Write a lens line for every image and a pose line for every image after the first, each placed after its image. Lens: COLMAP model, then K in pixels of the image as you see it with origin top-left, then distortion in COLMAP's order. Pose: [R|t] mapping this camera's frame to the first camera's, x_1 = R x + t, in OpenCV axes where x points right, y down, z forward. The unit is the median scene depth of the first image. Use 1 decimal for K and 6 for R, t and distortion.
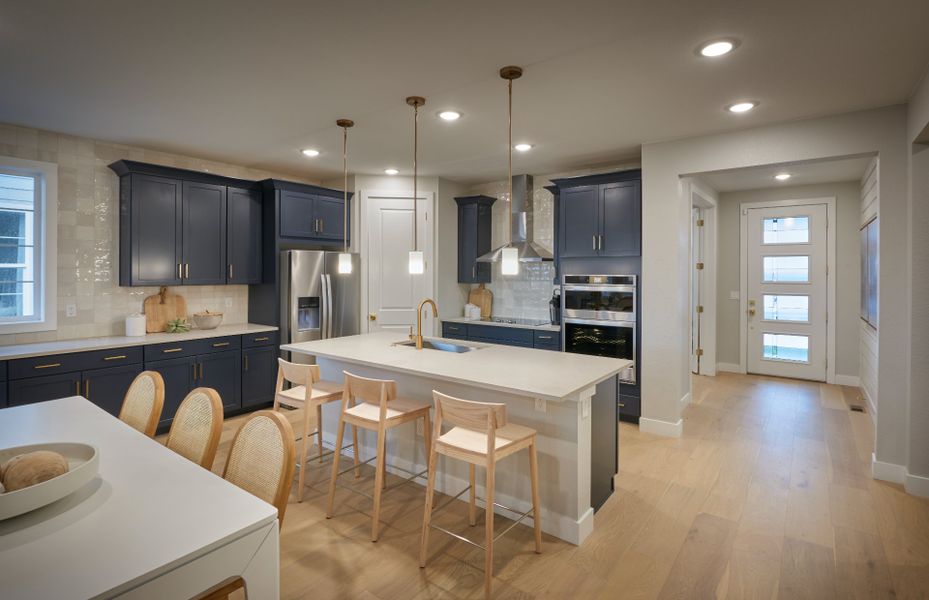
lens RADIAL K [[446.1, 0, 500.8], [0, 446.1, 254.0], [0, 0, 1]] dist [-0.035828, 0.000137]
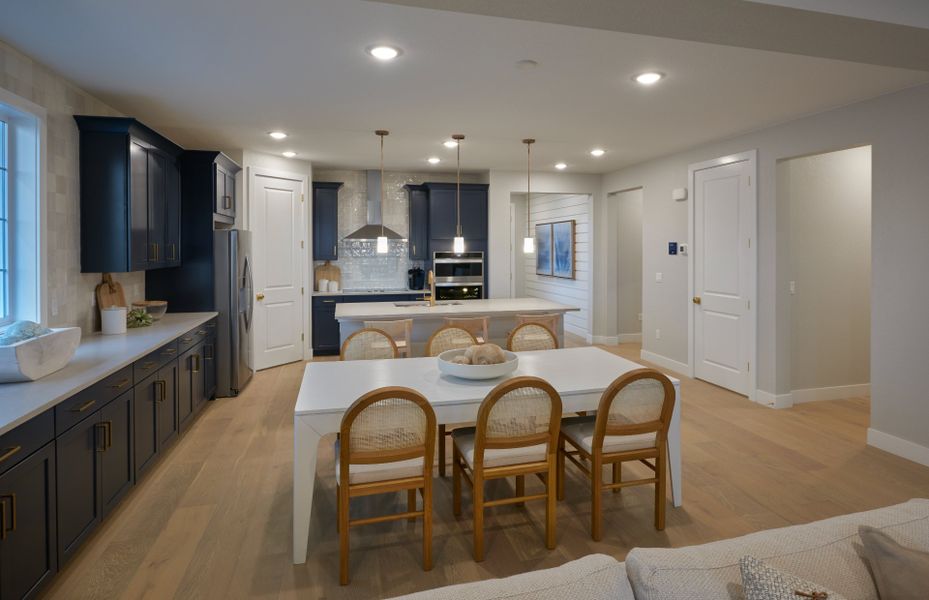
lens RADIAL K [[494.6, 0, 465.6], [0, 494.6, 251.0], [0, 0, 1]] dist [-0.001325, -0.000136]
pose [[0.646230, -0.008833, 0.763092, -0.836554], [-0.026814, 0.999053, 0.034272, -0.010437], [-0.762672, -0.042609, 0.645381, -0.056903]]
